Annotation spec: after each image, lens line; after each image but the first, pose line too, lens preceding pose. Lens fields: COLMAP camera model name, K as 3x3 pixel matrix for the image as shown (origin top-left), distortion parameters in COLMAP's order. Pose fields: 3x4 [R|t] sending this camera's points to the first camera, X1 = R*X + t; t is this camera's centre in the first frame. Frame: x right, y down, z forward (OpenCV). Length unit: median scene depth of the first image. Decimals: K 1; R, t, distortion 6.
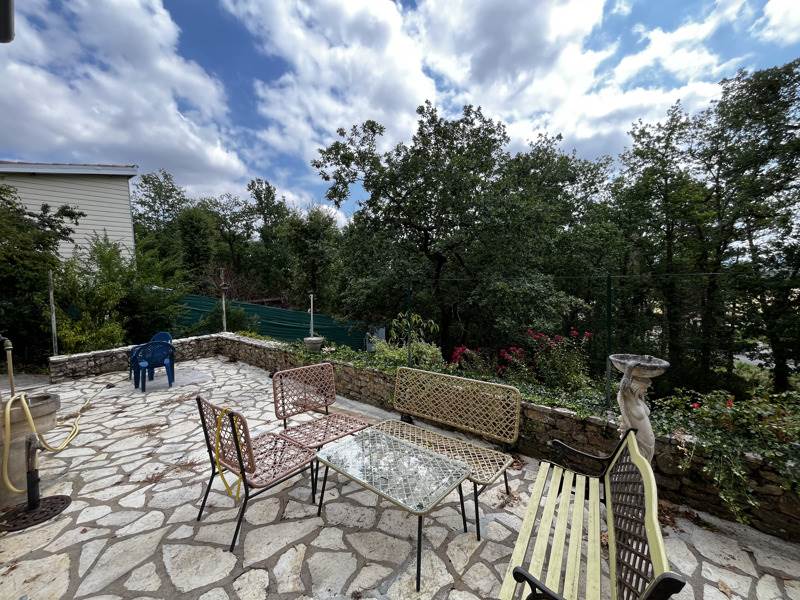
lens RADIAL K [[322.6, 0, 402.4], [0, 322.6, 299.8], [0, 0, 1]] dist [0.000652, 0.000156]
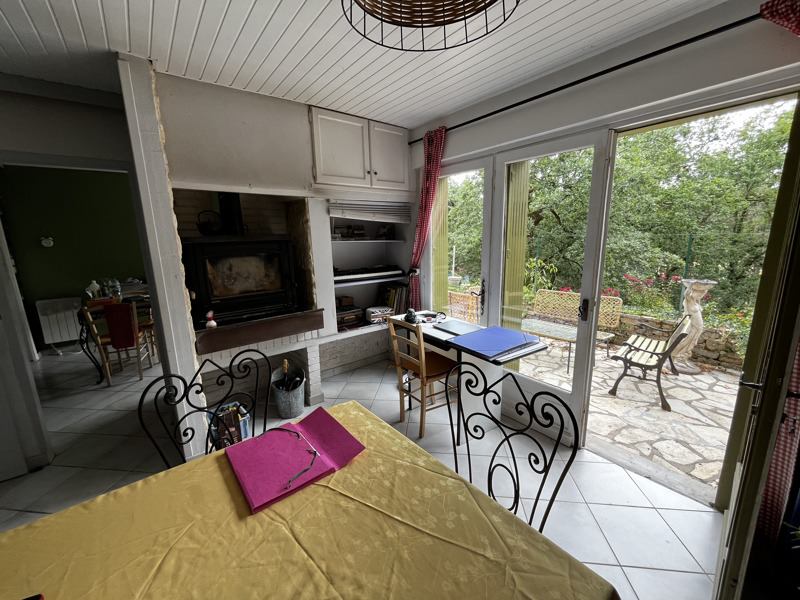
lens RADIAL K [[322.6, 0, 400.5], [0, 322.6, 298.7], [0, 0, 1]] dist [0.000652, 0.000156]
pose [[0.977658, 0.050688, -0.203998, -0.120367], [-0.023559, 0.990798, 0.133280, 0.017498], [0.208877, -0.125496, 0.969856, -0.251782]]
